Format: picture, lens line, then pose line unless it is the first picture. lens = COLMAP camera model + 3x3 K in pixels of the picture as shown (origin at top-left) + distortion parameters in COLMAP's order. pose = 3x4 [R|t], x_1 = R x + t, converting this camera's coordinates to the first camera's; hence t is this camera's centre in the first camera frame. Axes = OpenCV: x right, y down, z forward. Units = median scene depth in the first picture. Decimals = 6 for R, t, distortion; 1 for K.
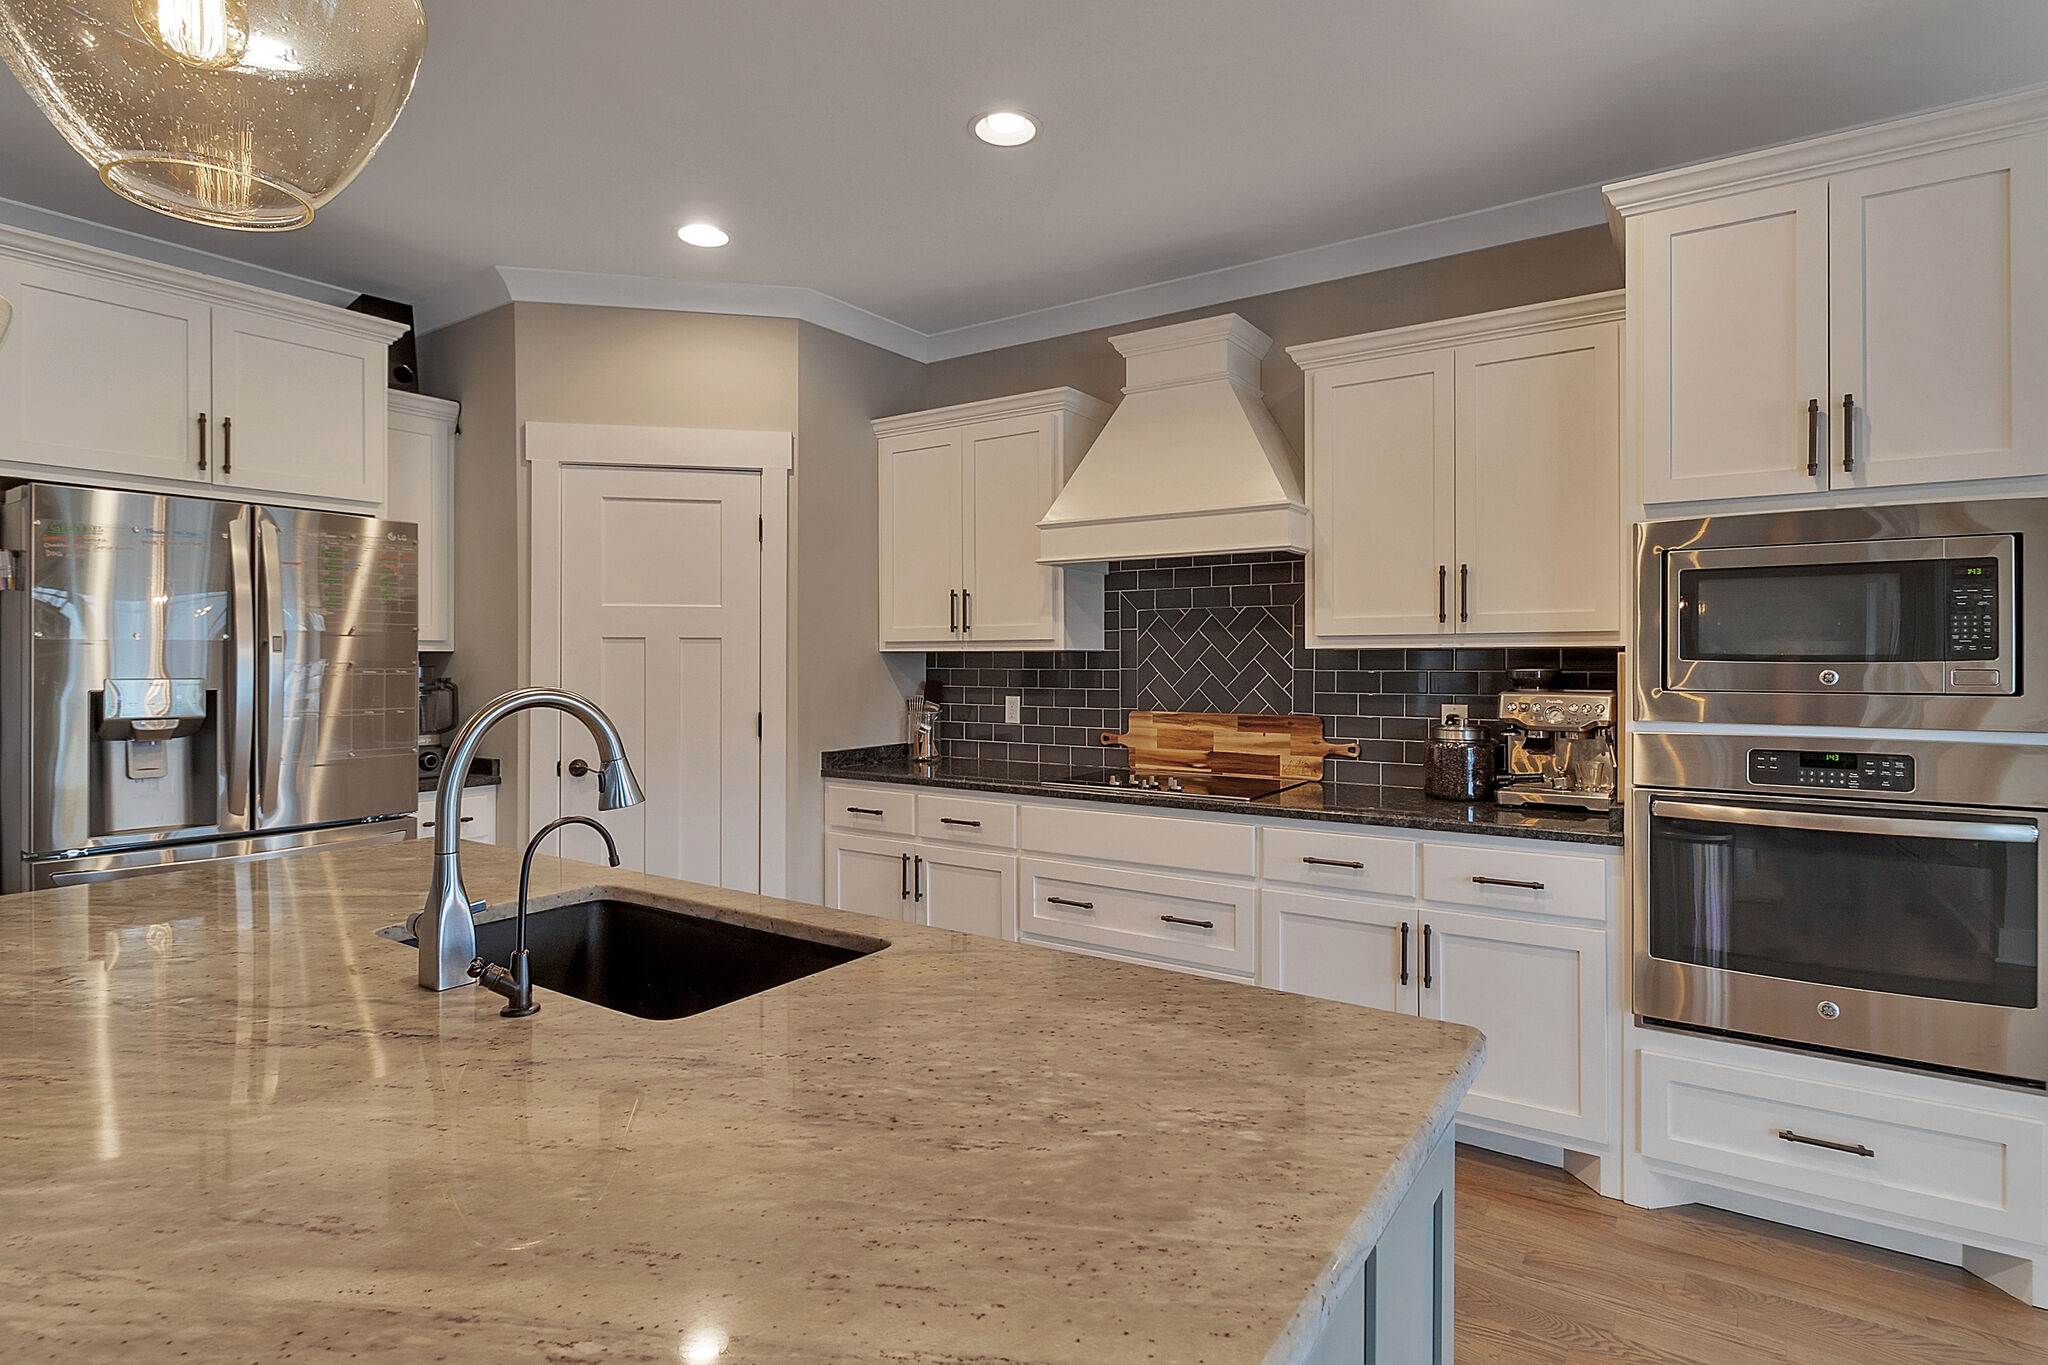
lens RADIAL K [[1053.5, 0, 1025.1], [0, 1053.5, 663.6], [0, 0, 1]] dist [-0.001736, -0.001100]
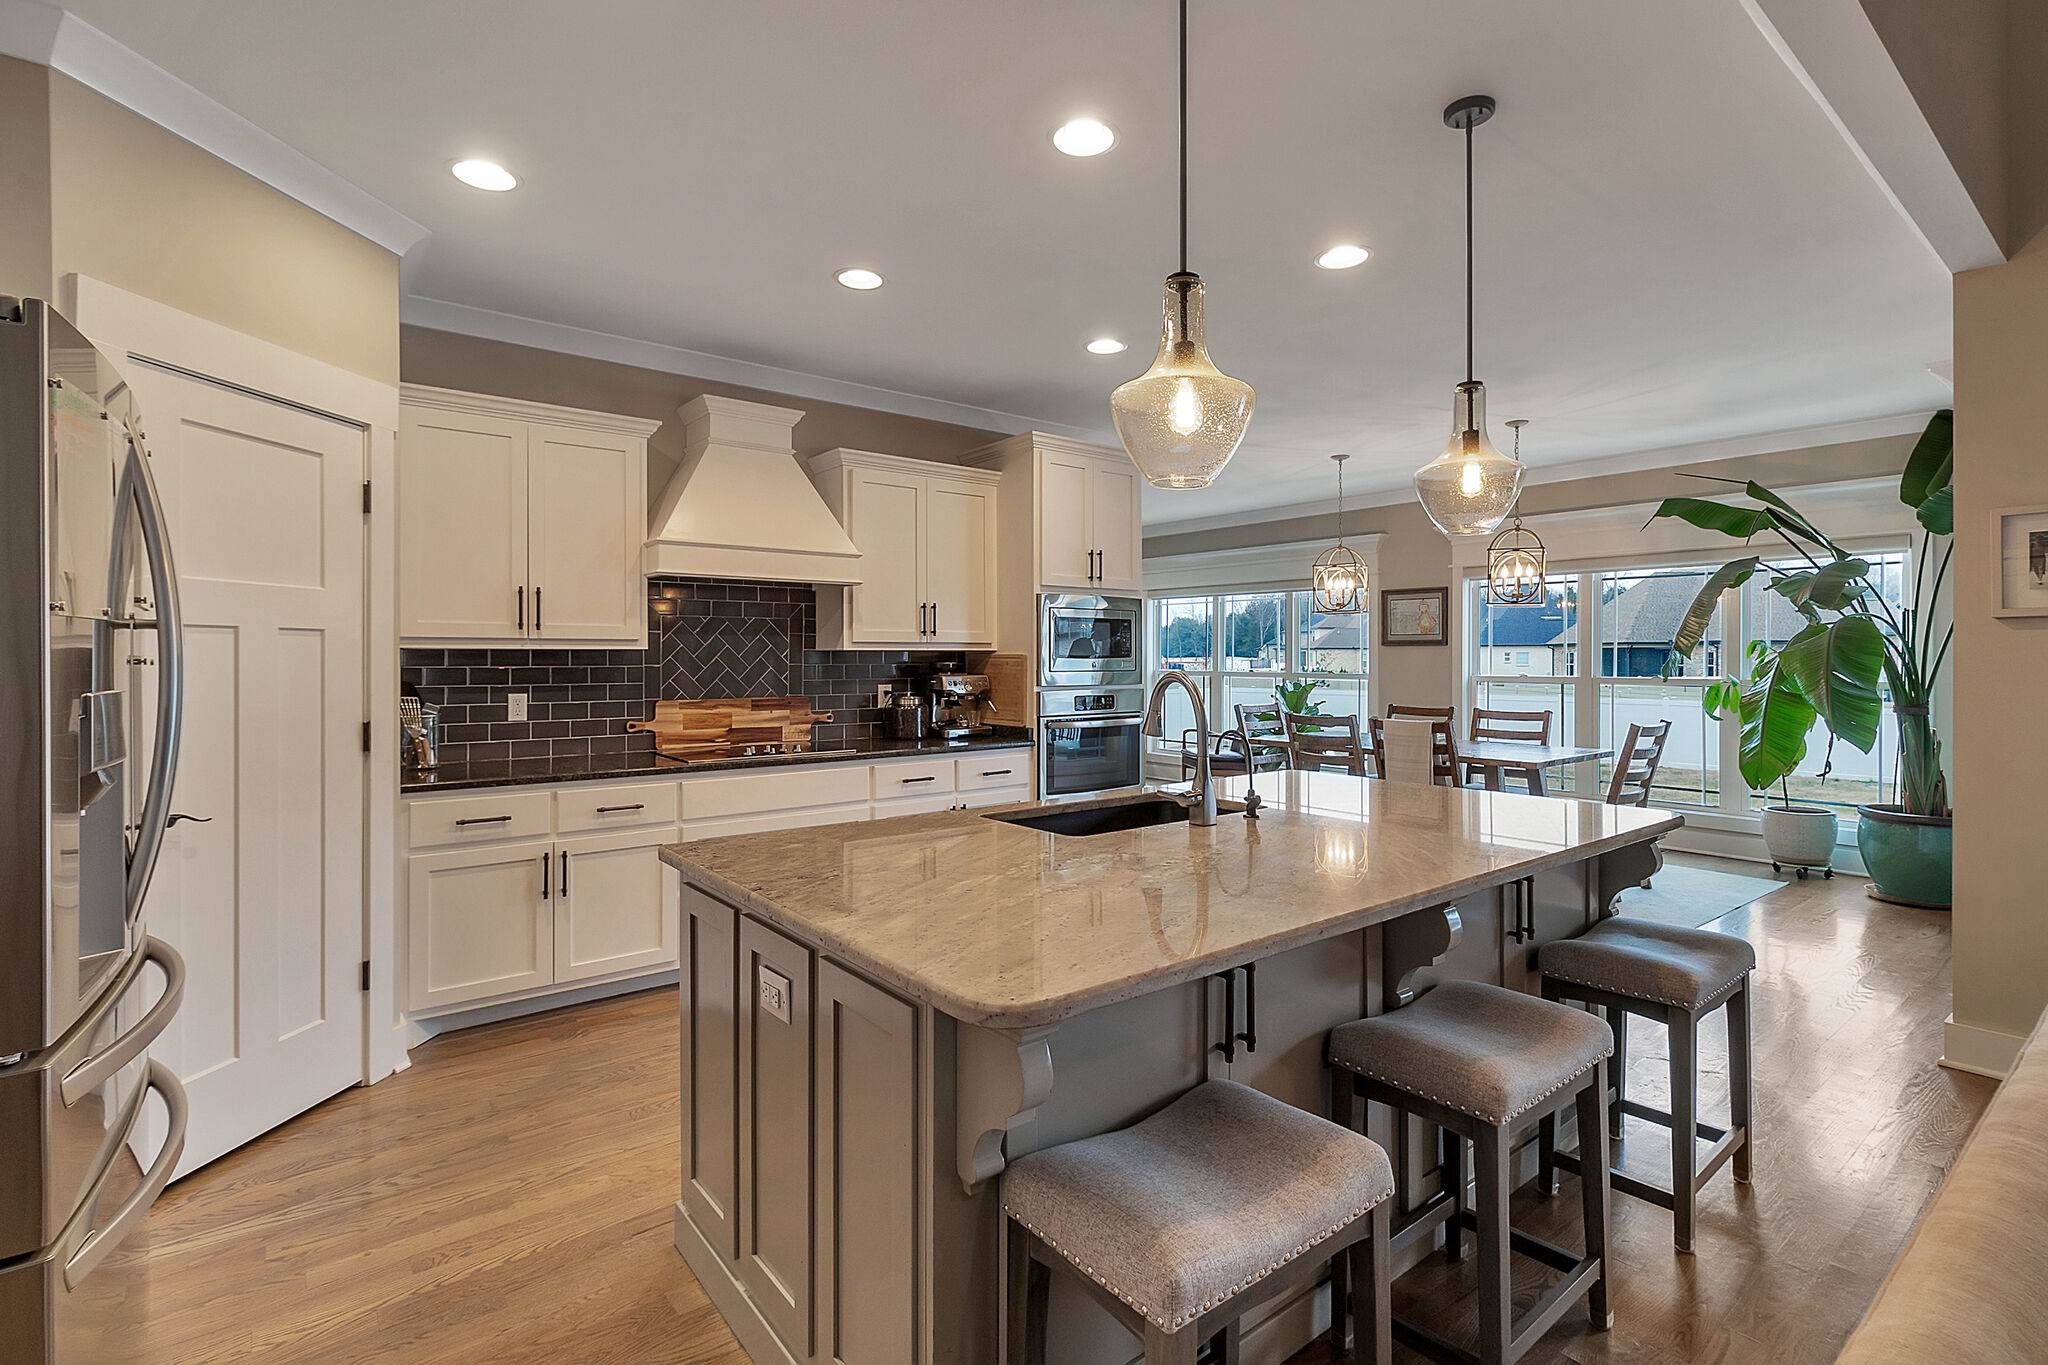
lens RADIAL K [[960.9, 0, 1032.6], [0, 960.9, 661.2], [0, 0, 1]] dist [-0.000090, -0.000134]
pose [[0.300646, -0.000154, 0.953736, -0.844476], [0.008212, 0.999963, -0.002427, 0.006937], [-0.953700, 0.008562, 0.300636, 0.290880]]
